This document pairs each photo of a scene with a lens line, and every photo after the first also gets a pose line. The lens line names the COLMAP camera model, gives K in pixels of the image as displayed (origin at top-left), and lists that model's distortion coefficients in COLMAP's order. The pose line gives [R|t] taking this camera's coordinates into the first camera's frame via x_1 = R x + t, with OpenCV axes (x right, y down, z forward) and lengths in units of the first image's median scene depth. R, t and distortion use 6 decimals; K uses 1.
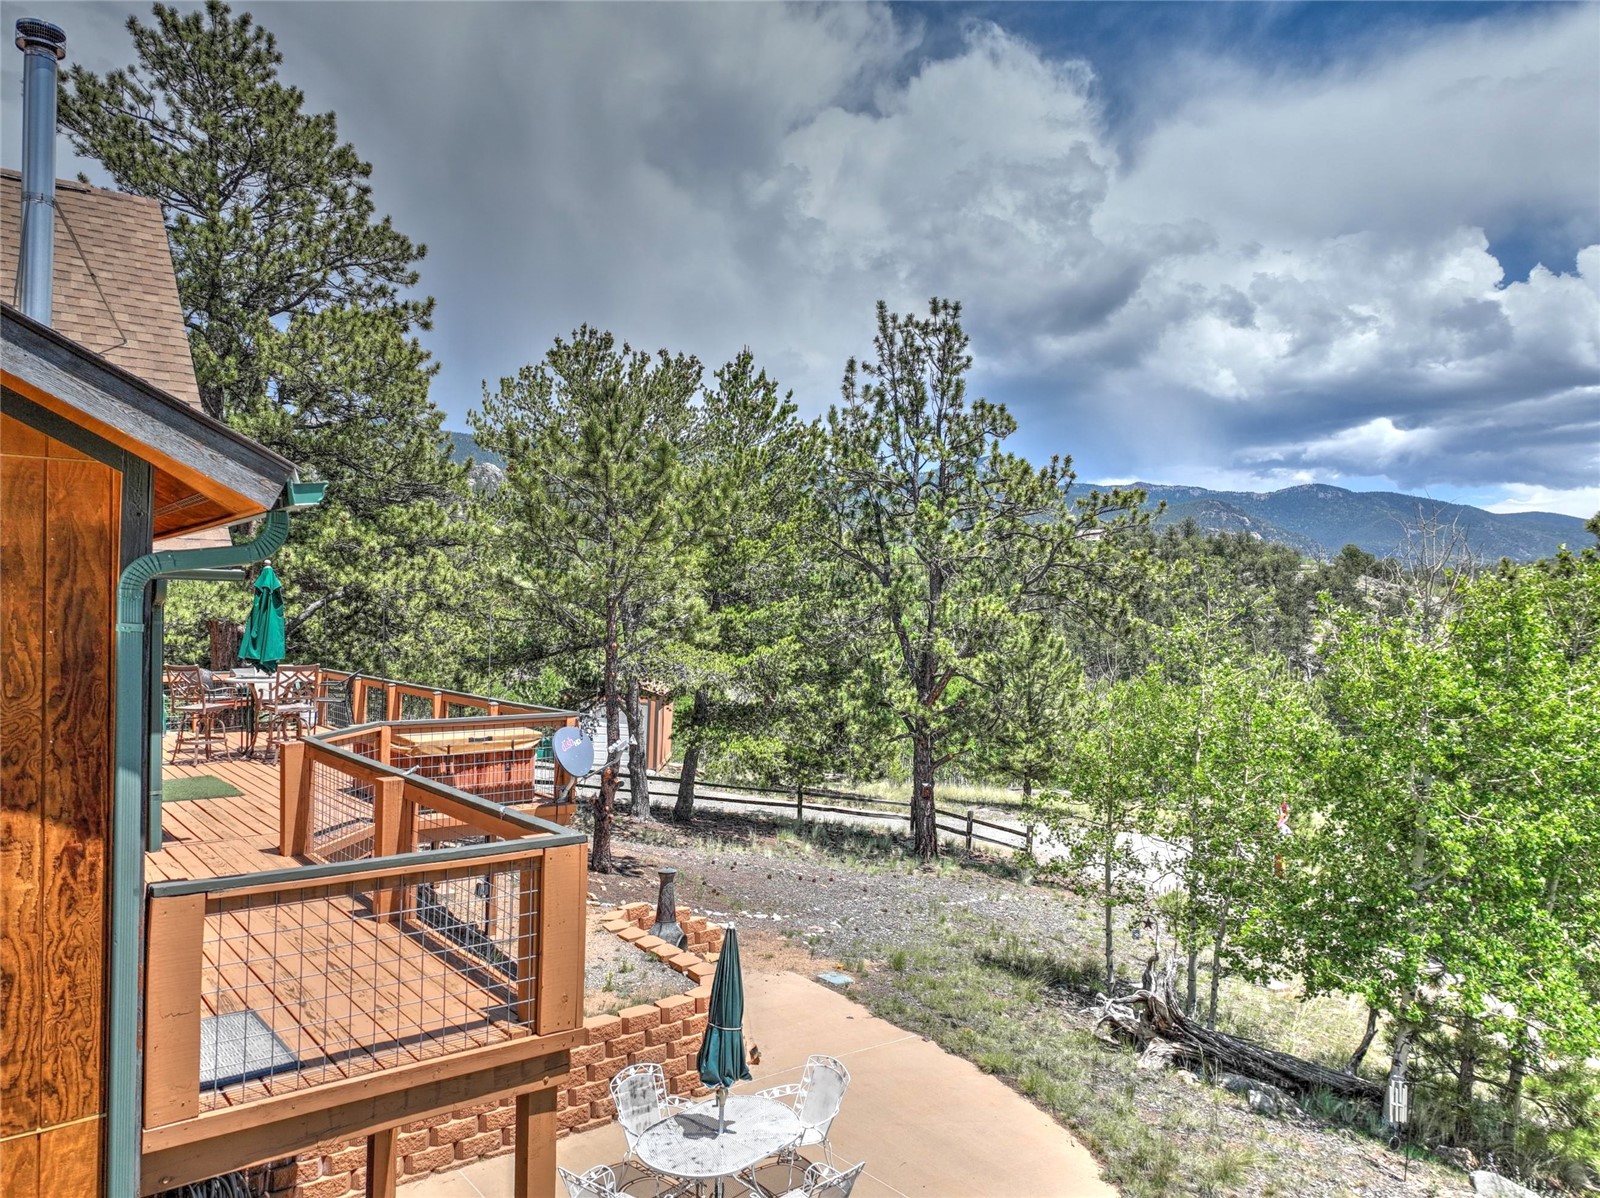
lens RADIAL K [[1116.3, 0, 800.0], [0, 1116.3, 599.0], [0, 0, 1]] dist [0.001339, -0.005417]
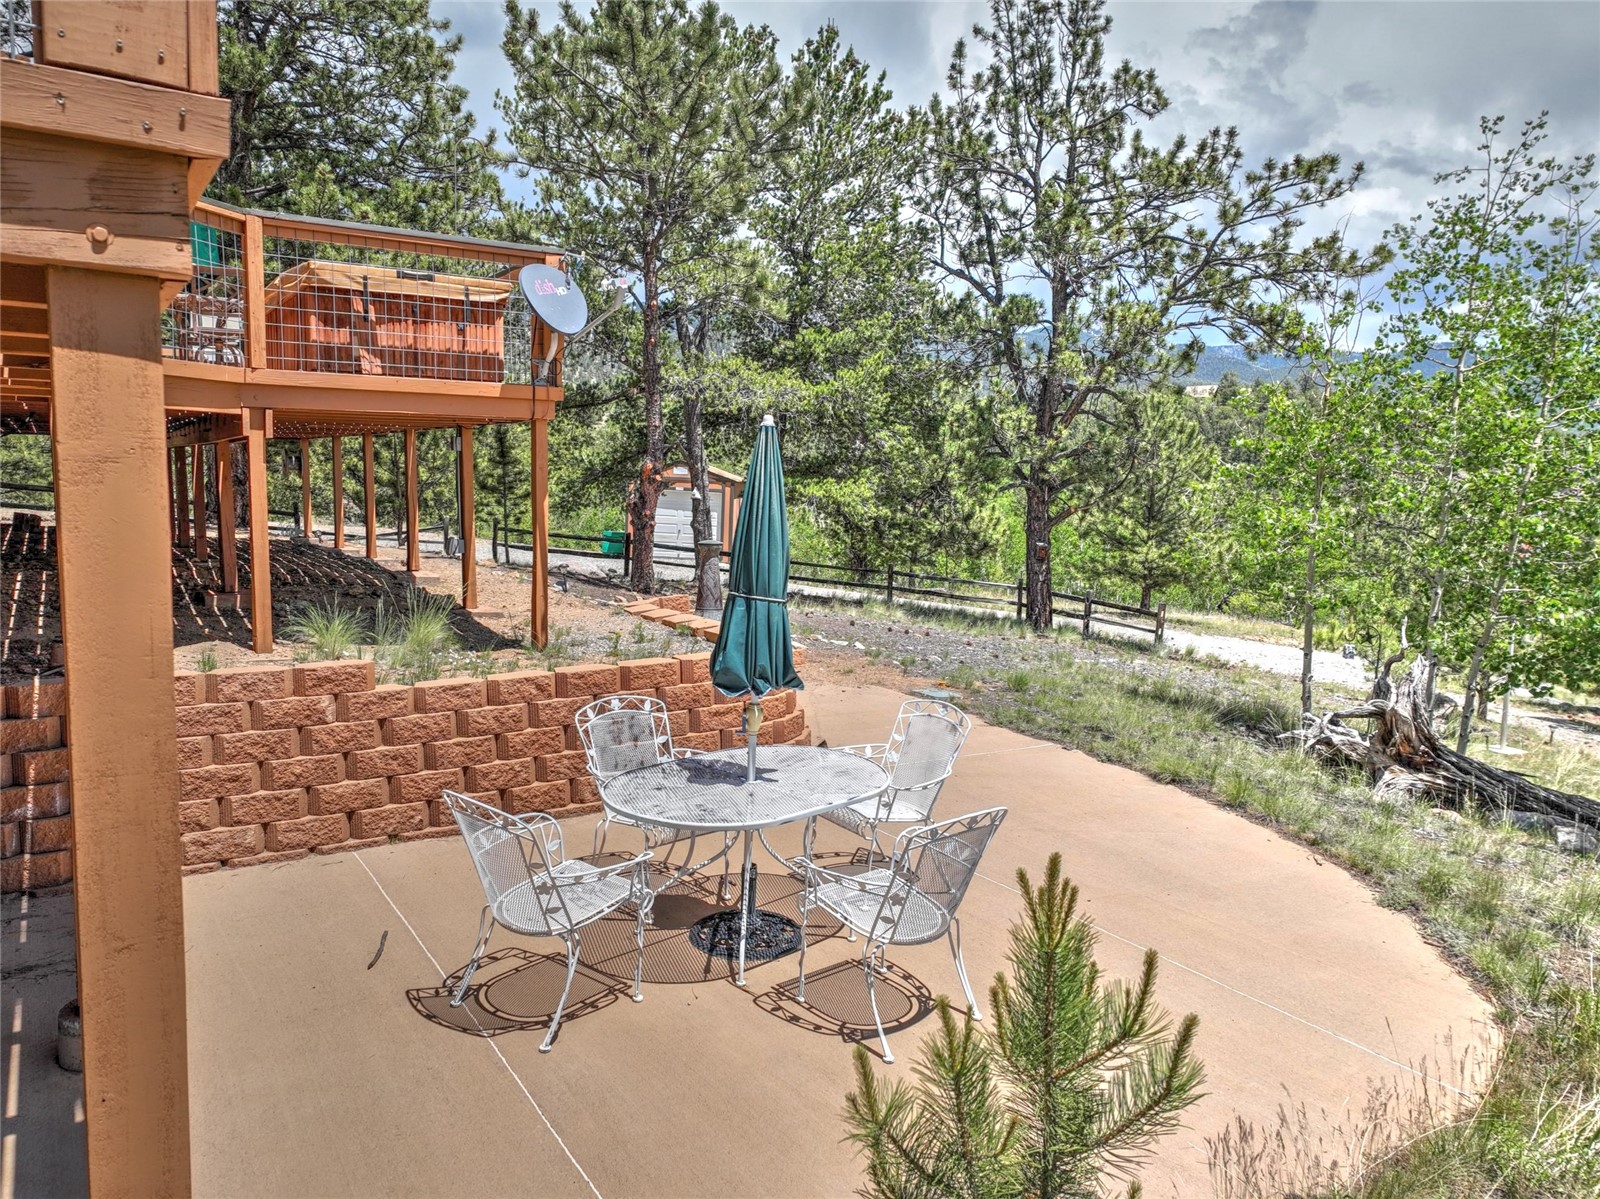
lens RADIAL K [[1116.3, 0, 800.0], [0, 1116.3, 599.5], [0, 0, 1]] dist [0.001339, -0.005417]
pose [[0.996668, 0.010832, -0.080837, 0.000316], [-0.001201, 0.992983, 0.118248, 0.106587], [0.081550, -0.117757, 0.989688, 0.147146]]
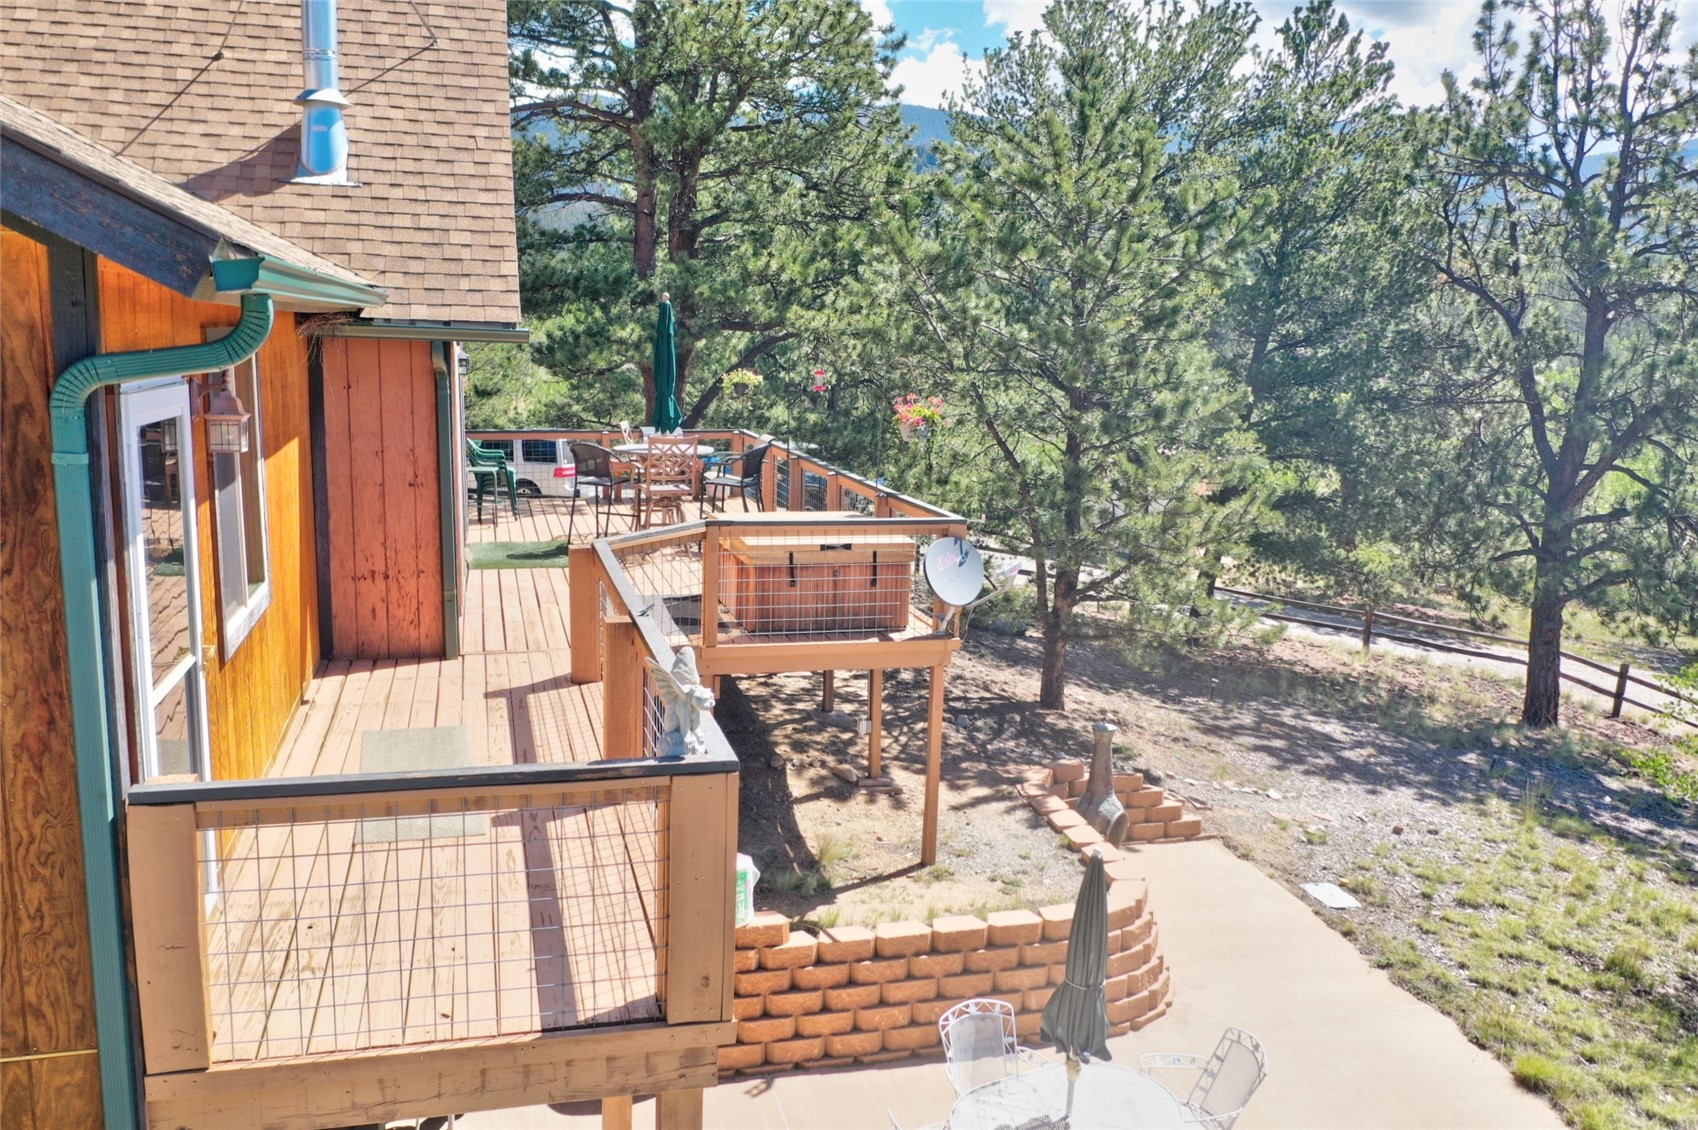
lens RADIAL K [[1372.8, 0, 848.9], [0, 1372.8, 555.1], [0, 0, 1]] dist [0.000733, -0.007769]
pose [[0.918438, 0.075981, -0.388199, 0.040712], [-0.011852, 0.986224, 0.164989, -0.011524], [0.395387, -0.146931, 0.906686, 0.059132]]
